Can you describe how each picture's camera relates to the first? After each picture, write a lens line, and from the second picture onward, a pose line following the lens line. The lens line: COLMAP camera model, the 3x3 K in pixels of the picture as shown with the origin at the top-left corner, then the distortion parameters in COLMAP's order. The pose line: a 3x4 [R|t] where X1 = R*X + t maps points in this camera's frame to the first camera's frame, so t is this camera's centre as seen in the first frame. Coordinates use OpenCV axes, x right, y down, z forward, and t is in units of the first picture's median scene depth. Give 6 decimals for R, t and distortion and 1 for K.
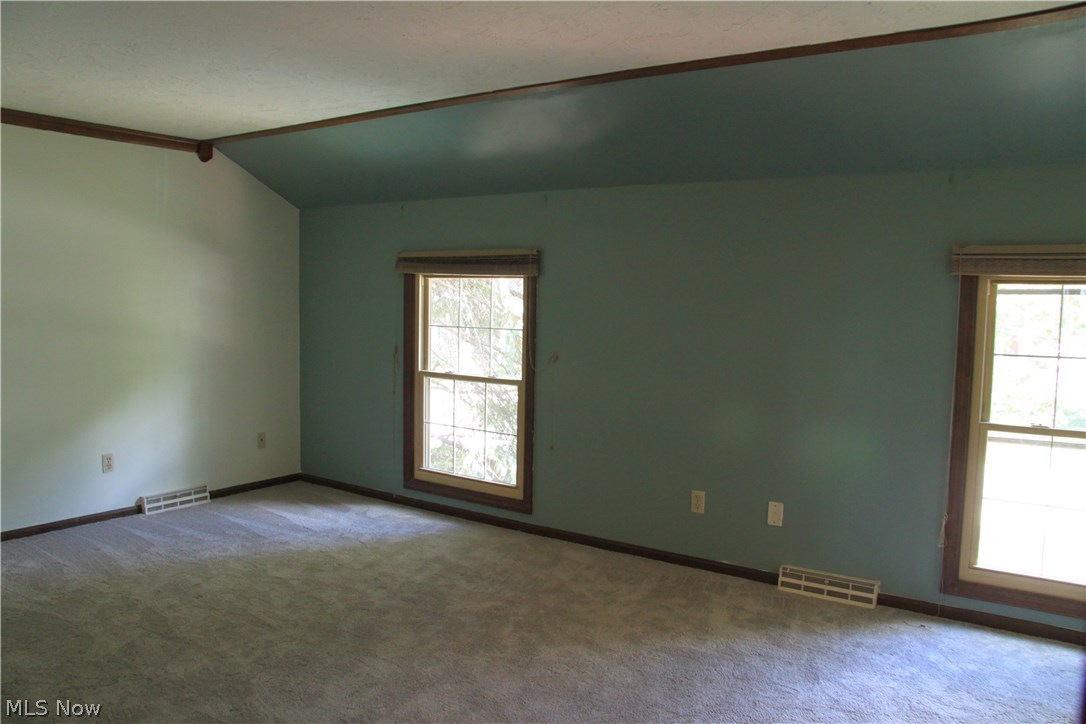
lens RADIAL K [[857.9, 0, 534.9], [0, 857.9, 363.1], [0, 0, 1]] dist [-0.138282, 0.027026]
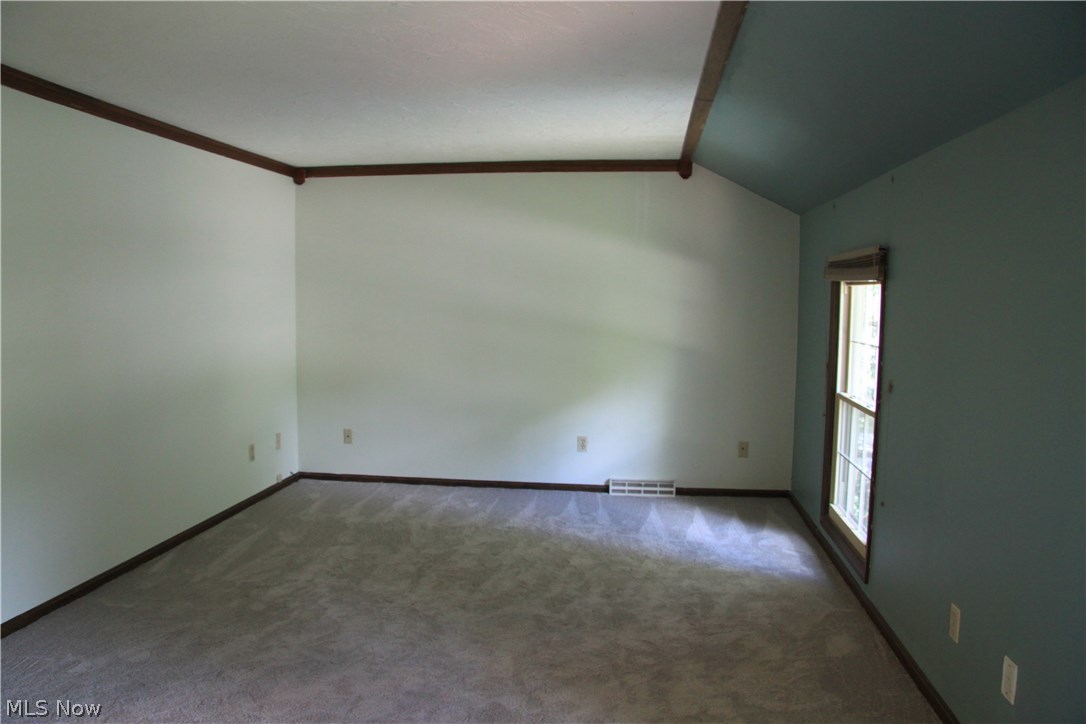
lens RADIAL K [[857.9, 0, 535.2], [0, 857.9, 360.2], [0, 0, 1]] dist [-0.138282, 0.027026]
pose [[0.440173, 0.056347, -0.896143, 0.546763], [-0.074756, 0.996864, 0.025961, -0.025695], [0.894796, 0.055565, 0.443005, 0.386048]]
